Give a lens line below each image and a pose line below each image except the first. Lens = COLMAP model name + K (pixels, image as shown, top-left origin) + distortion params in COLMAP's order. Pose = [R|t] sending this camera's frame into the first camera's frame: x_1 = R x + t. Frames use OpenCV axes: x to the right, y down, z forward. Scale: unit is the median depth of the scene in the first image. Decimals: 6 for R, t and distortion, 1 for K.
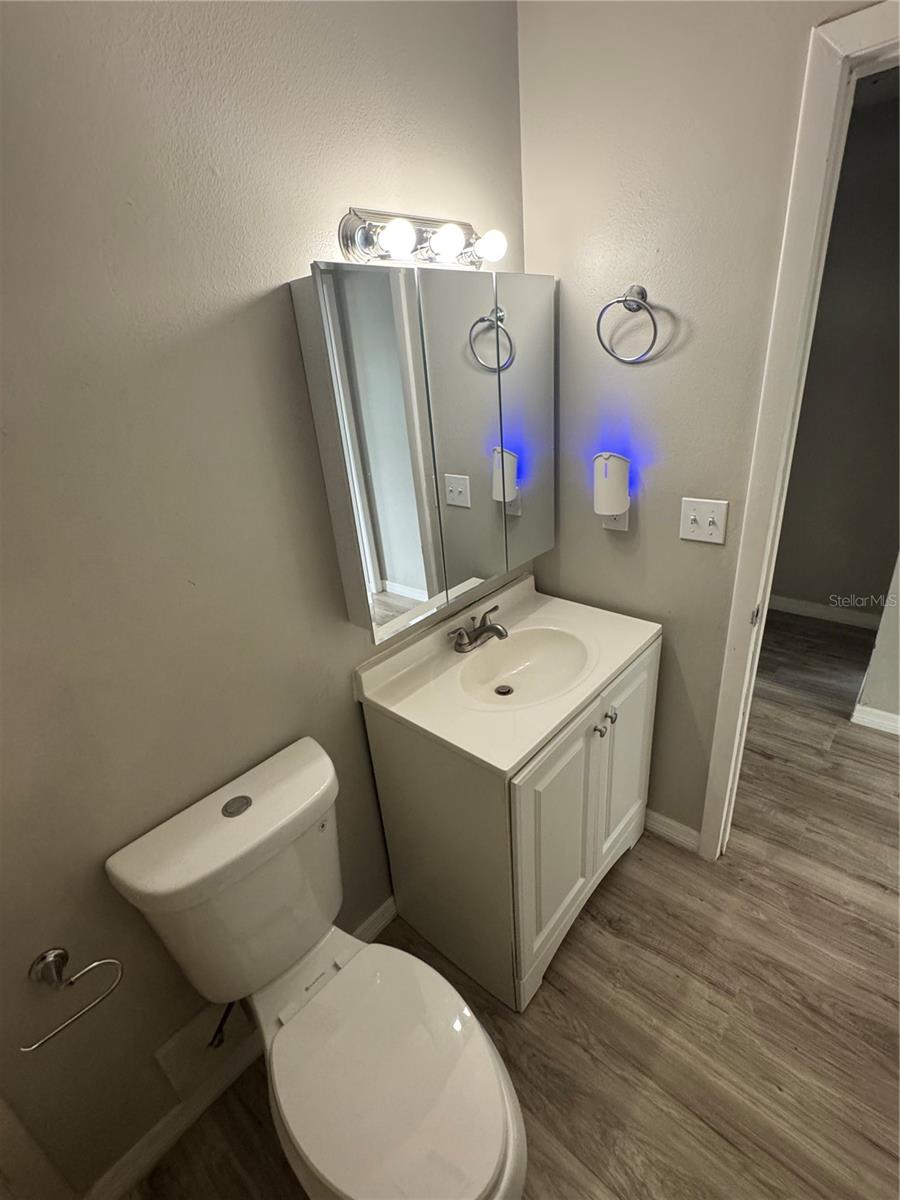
lens RADIAL K [[546.0, 0, 445.8], [0, 546.0, 598.9], [0, 0, 1]] dist [-0.002427, -0.000216]
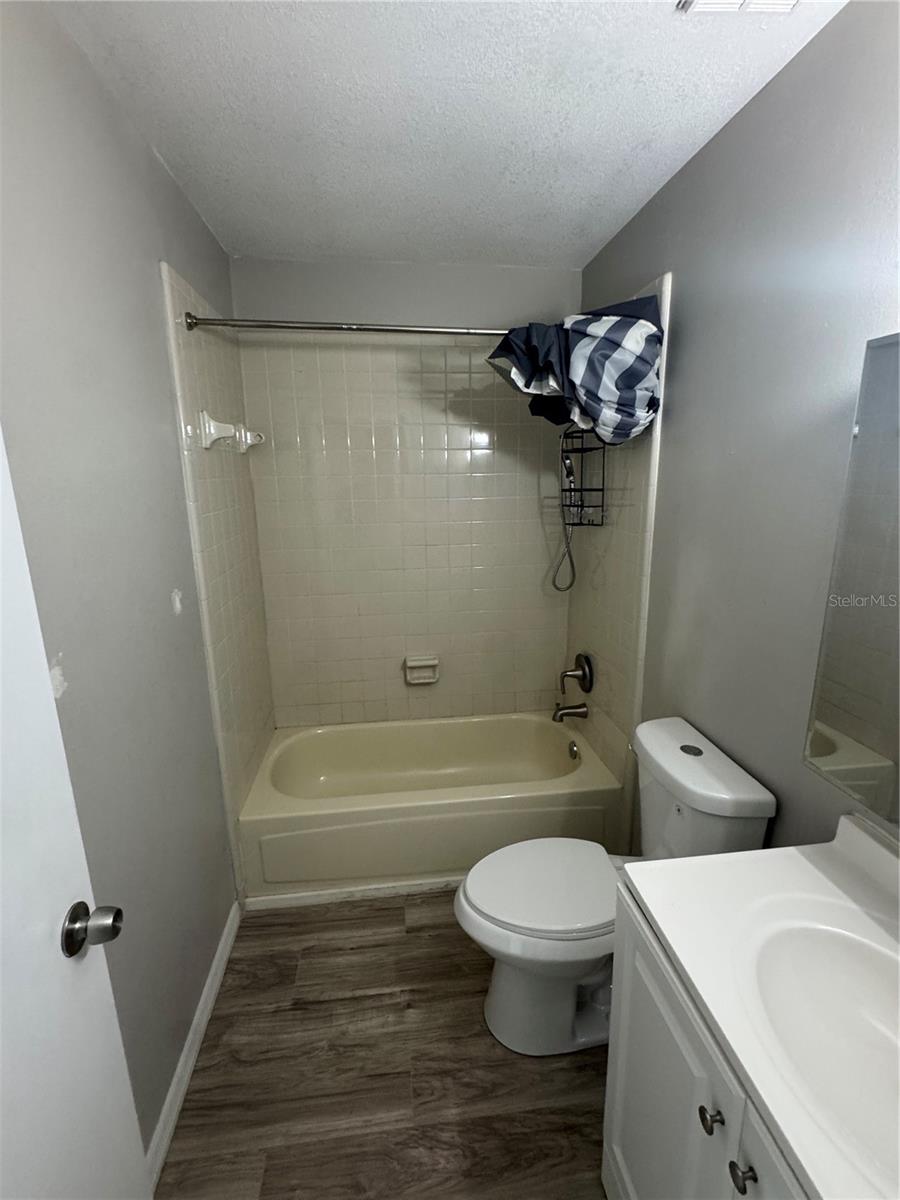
lens RADIAL K [[546.0, 0, 447.0], [0, 546.0, 599.6], [0, 0, 1]] dist [-0.002427, -0.000216]
pose [[-0.661884, 0.263083, -0.701923, 0.700654], [-0.238841, 0.813572, 0.530146, -0.402412], [0.710538, 0.518543, -0.475656, 0.805373]]
